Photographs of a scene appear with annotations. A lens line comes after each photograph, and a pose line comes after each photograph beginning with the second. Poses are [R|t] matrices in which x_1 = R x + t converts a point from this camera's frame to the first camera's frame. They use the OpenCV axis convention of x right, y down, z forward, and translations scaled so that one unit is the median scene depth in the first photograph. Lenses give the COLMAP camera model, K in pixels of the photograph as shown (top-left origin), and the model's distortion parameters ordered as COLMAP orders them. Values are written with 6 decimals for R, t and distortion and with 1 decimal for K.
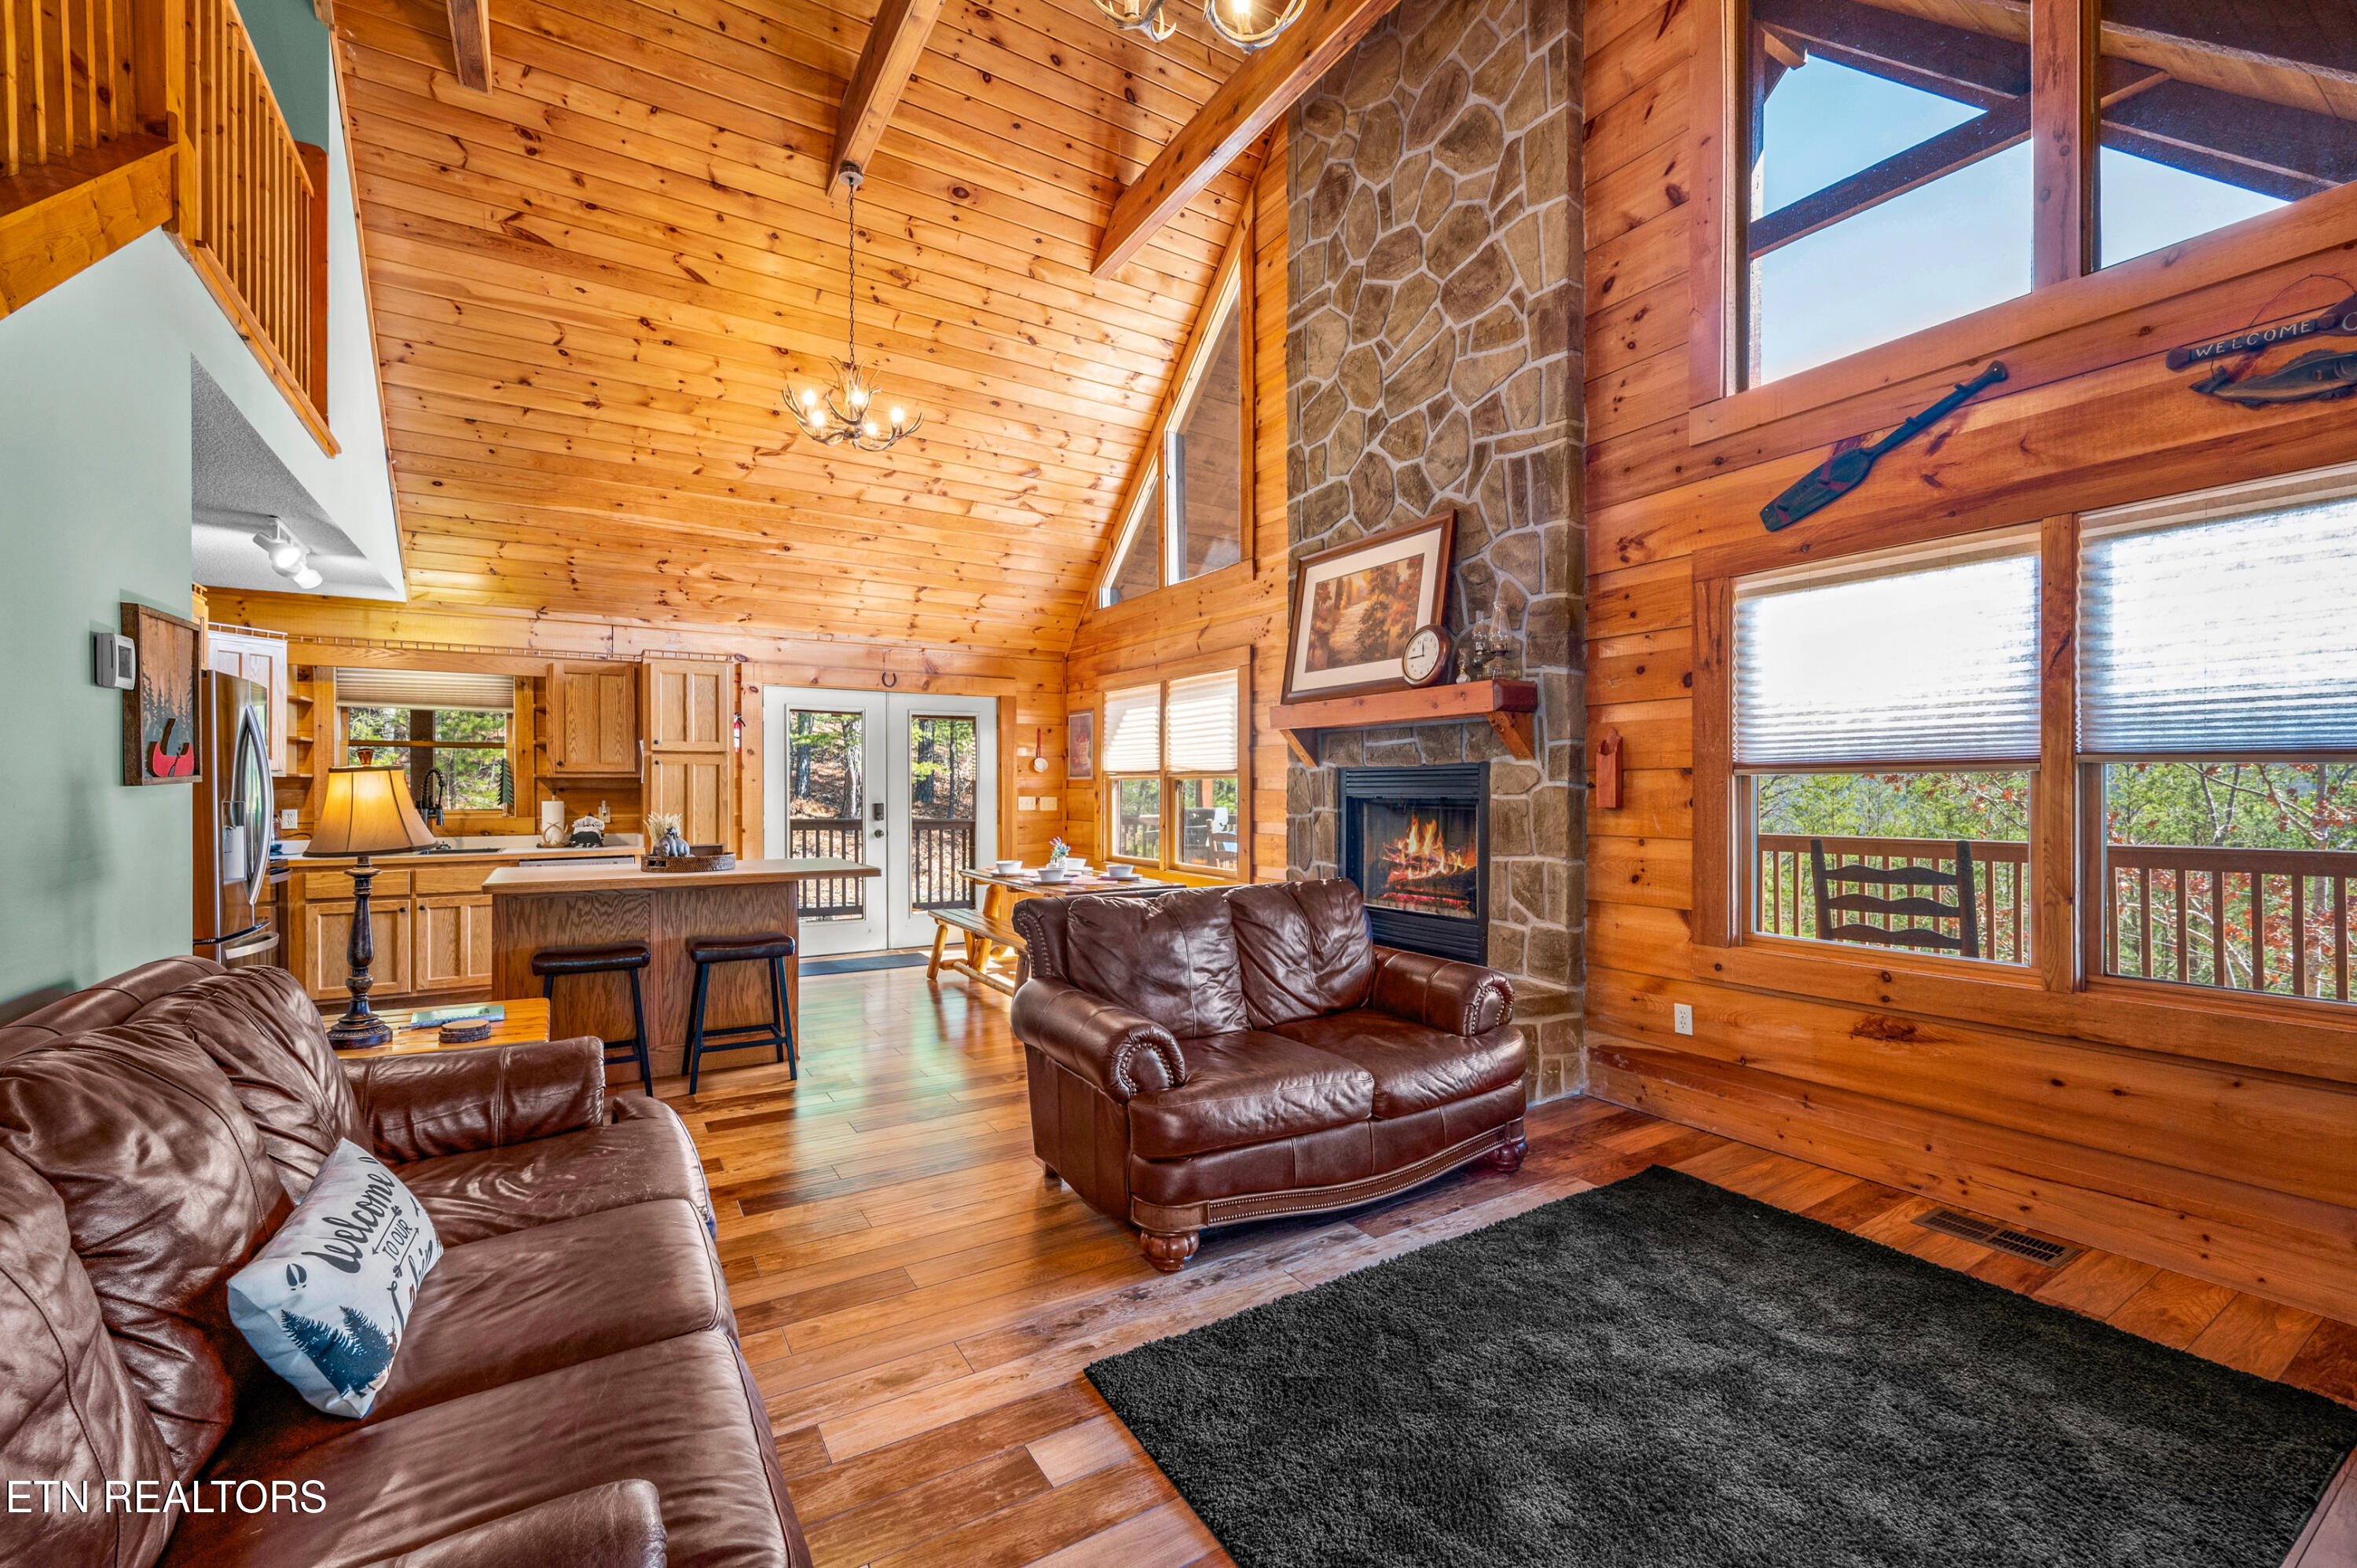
lens RADIAL K [[986.2, 0, 1182.9], [0, 986.2, 785.4], [0, 0, 1]] dist [-0.000650, 0.000041]
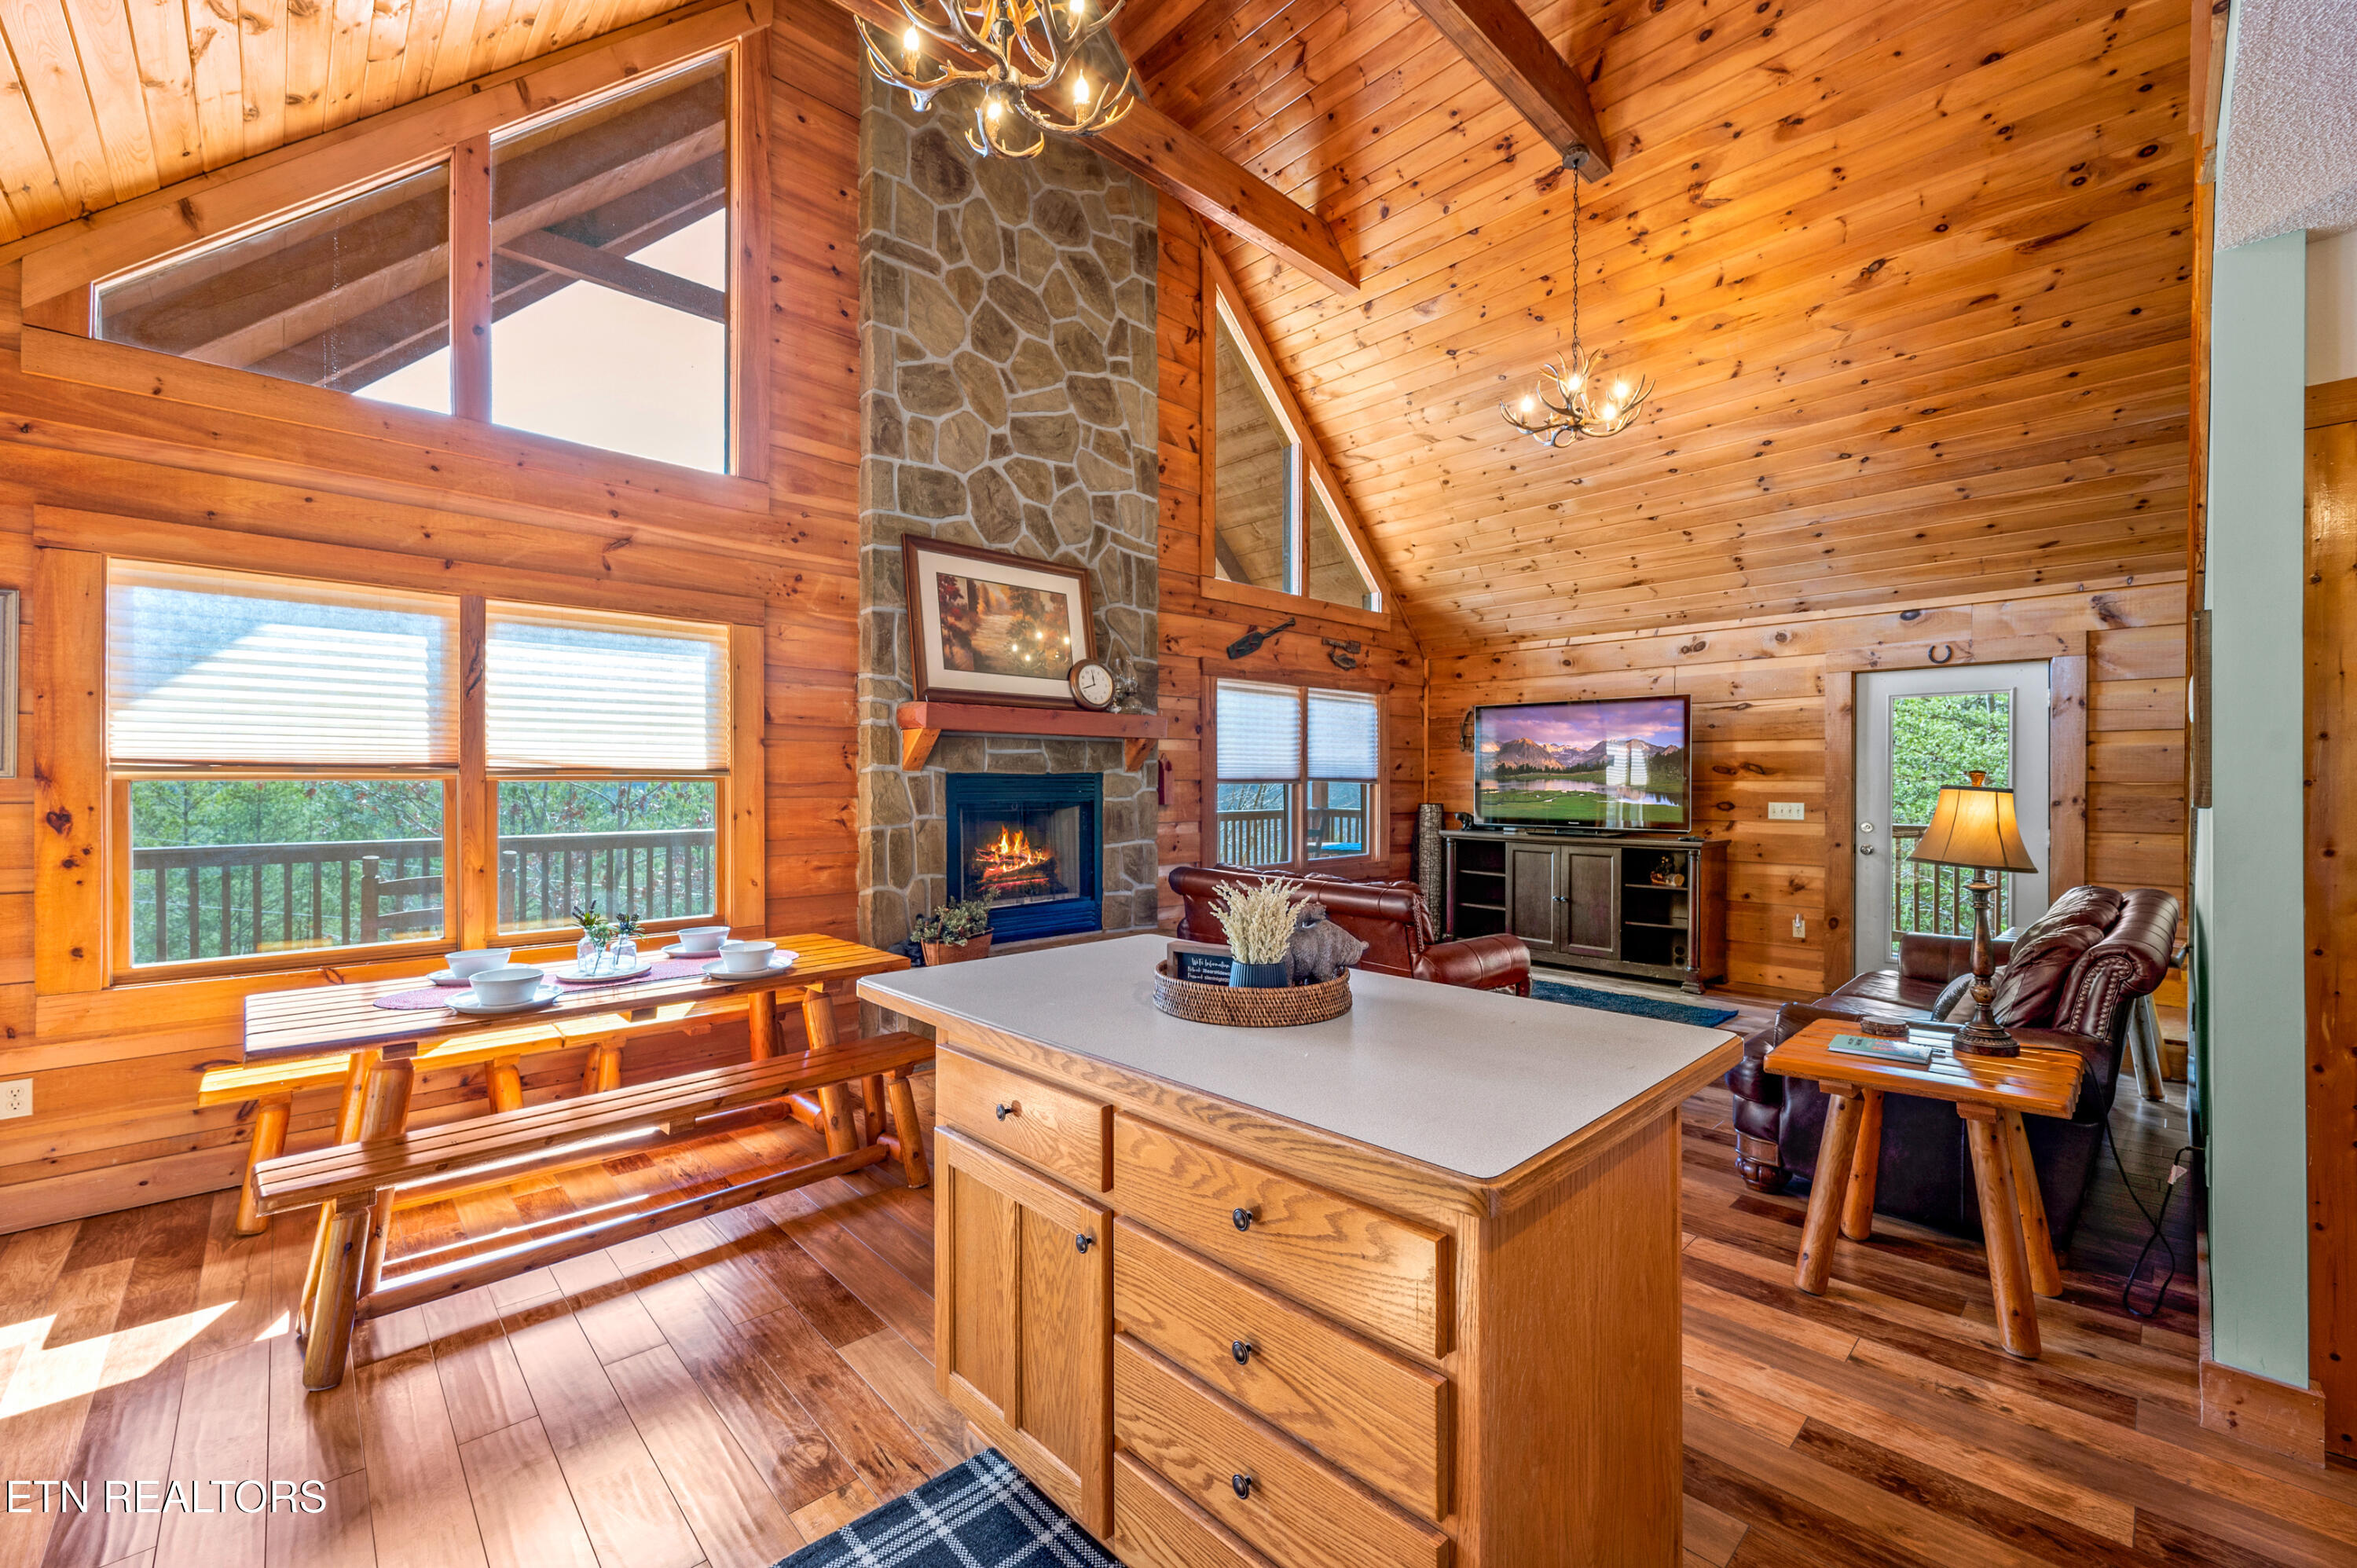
lens RADIAL K [[940.4, 0, 1169.6], [0, 940.4, 784.8], [0, 0, 1]] dist [-0.001765, 0.000000]
pose [[-0.195710, -0.000745, 0.980661, -0.980501], [-0.002635, 0.999997, 0.000234, -0.008903], [-0.980658, -0.002538, -0.195712, 1.219031]]
